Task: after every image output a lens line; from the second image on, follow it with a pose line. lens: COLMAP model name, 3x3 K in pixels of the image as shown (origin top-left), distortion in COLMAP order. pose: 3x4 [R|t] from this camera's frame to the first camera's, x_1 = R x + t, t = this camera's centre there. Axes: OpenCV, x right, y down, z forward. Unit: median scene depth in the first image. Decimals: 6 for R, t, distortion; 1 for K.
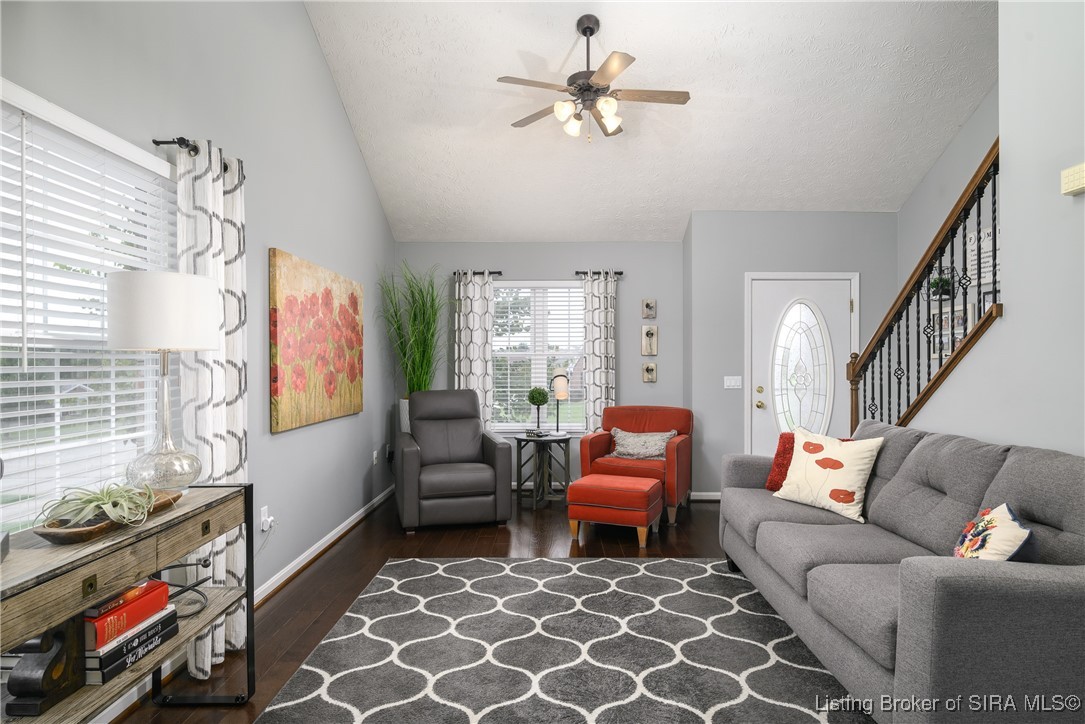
lens RADIAL K [[586.7, 0, 544.7], [0, 586.7, 364.9], [0, 0, 1]] dist [-0.000719, -0.000024]
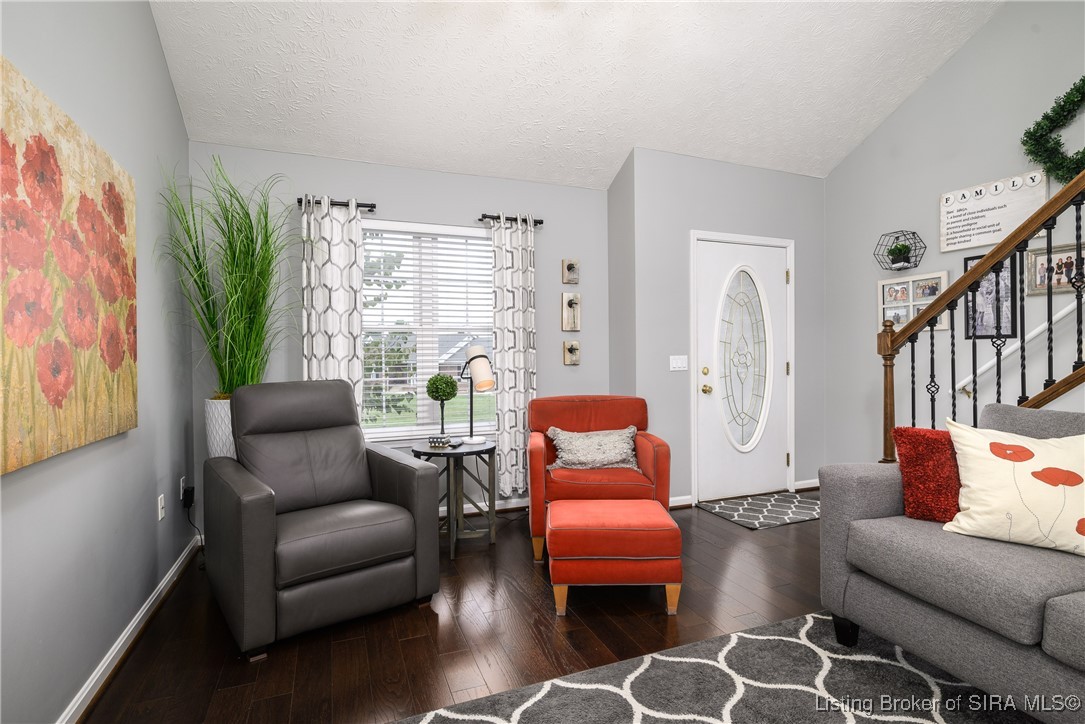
lens RADIAL K [[530.8, 0, 541.7], [0, 530.8, 359.3], [0, 0, 1]] dist [-0.000086, 0.000518]
pose [[0.924362, -0.011247, 0.381350, -0.142315], [0.009695, 0.999935, 0.005991, 0.018429], [-0.381393, -0.001841, 0.924411, 0.388859]]
